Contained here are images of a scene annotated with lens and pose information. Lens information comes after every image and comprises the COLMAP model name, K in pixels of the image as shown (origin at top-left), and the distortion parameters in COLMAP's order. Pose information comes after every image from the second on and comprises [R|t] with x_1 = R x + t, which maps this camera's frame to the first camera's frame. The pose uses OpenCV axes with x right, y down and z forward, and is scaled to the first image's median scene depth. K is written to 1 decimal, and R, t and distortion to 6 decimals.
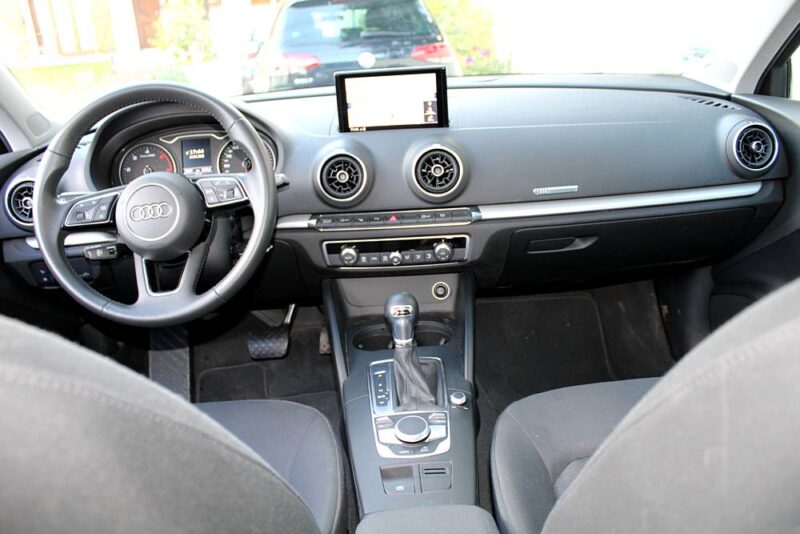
lens RADIAL K [[651.2, 0, 400.0], [0, 651.2, 267.0], [0, 0, 1]] dist [-0.181384, 0.141588]
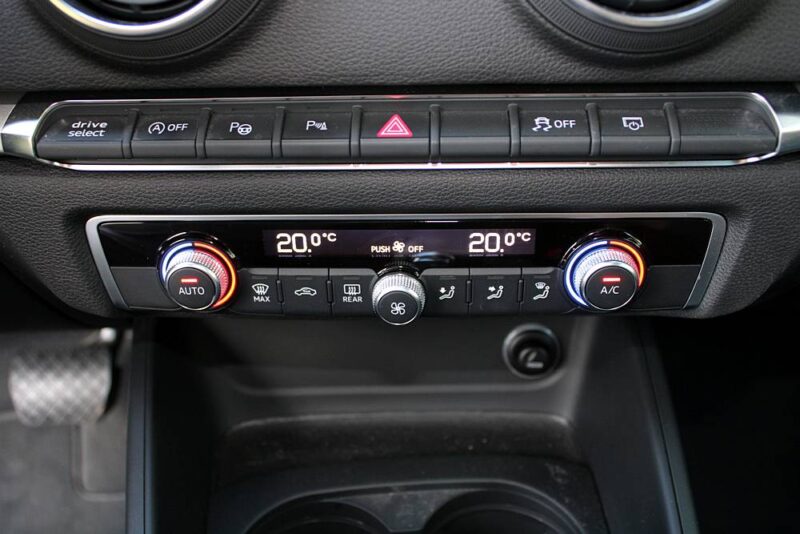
lens RADIAL K [[792.2, 0, 400.0], [0, 792.2, 267.0], [0, 0, 1]] dist [-0.092285, 0.005655]
pose [[0.998277, 0.018595, 0.055651, -0.022349], [-0.028161, 0.983916, 0.176399, -0.075108], [-0.051476, -0.177662, 0.982744, 0.742779]]
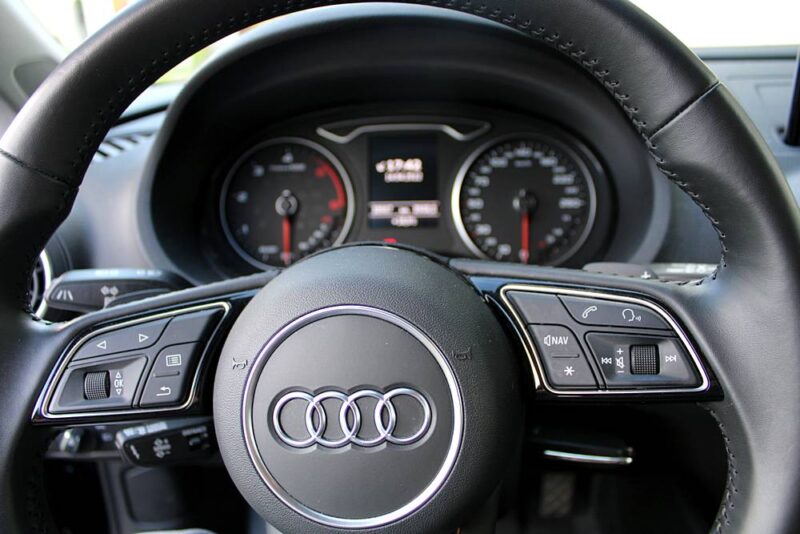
lens RADIAL K [[651.2, 0, 400.0], [0, 651.2, 267.0], [0, 0, 1]] dist [-0.181384, 0.141588]
pose [[0.990491, 0.067525, -0.119862, -0.293189], [-0.066980, 0.997717, 0.008579, -0.129238], [0.120168, -0.000469, 0.992753, 0.630537]]
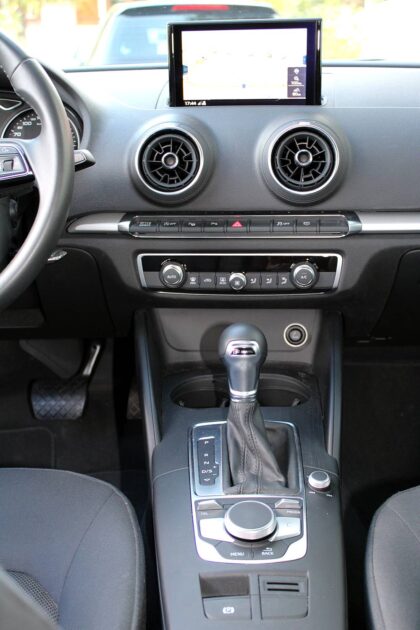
lens RADIAL K [[755.2, 0, 210.0], [0, 755.2, 315.0], [0, 0, 1]] dist [-0.068115, 0.023373]
pose [[0.997899, 0.056433, -0.031826, -0.008465], [-0.057568, 0.997694, -0.035944, 0.056760], [0.029724, 0.037700, 0.998847, 0.172672]]
